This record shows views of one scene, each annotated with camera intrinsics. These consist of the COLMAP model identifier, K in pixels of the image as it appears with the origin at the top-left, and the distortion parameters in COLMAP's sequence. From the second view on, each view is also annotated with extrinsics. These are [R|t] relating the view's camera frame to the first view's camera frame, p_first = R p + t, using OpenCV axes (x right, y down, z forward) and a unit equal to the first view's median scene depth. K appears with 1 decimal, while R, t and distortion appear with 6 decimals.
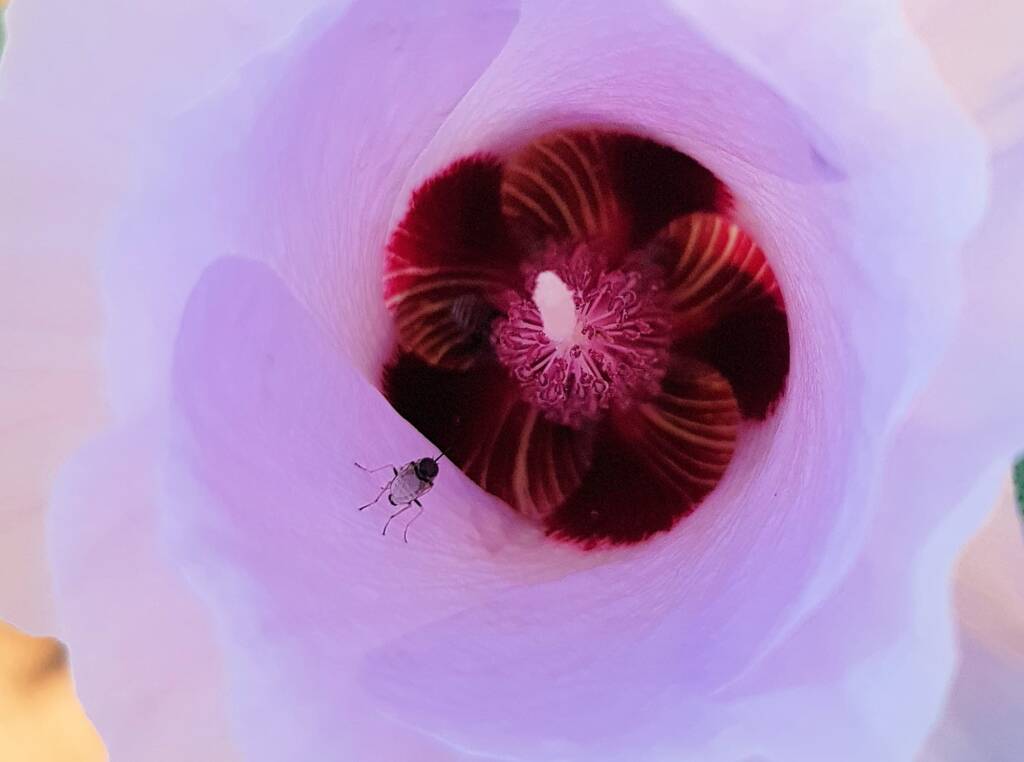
lens RADIAL K [[2233.1, 0, 507.6], [0, 2233.1, 380.7], [0, 0, 1]] dist [0.015874, 0.124222]
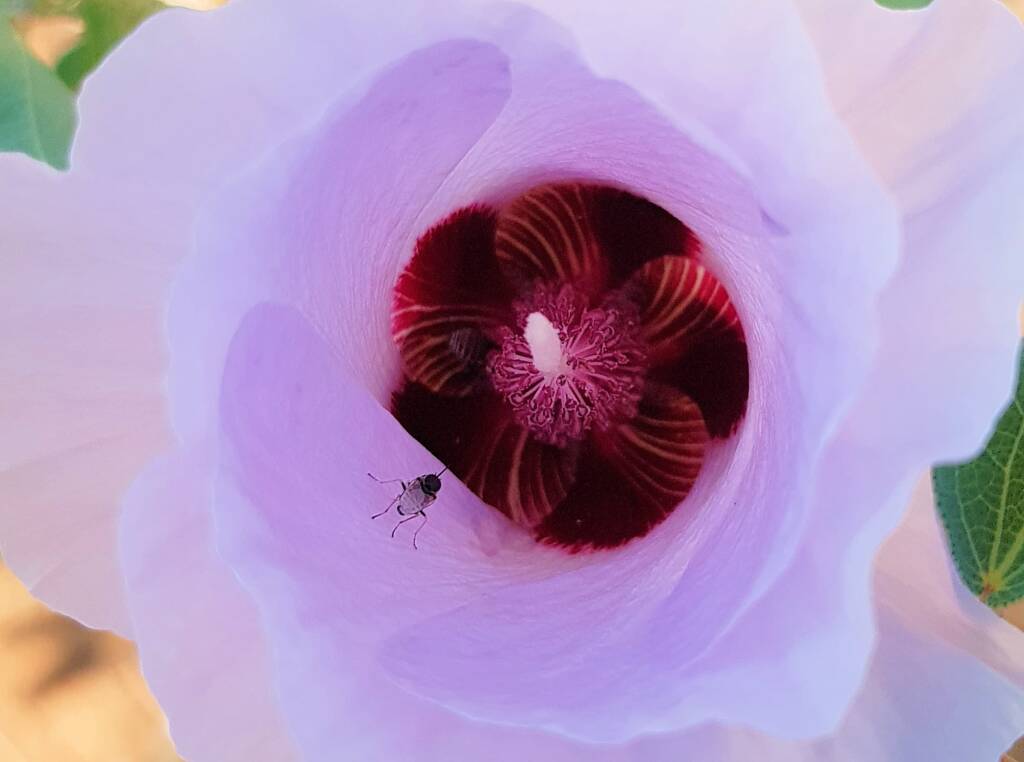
lens RADIAL K [[2233.1, 0, 507.6], [0, 2233.1, 380.7], [0, 0, 1]] dist [0.015874, 0.124222]
pose [[0.999967, -0.005676, 0.005764, -0.003528], [0.005720, 0.999955, -0.007633, -0.003933], [-0.005721, 0.007666, 0.999954, -0.137776]]
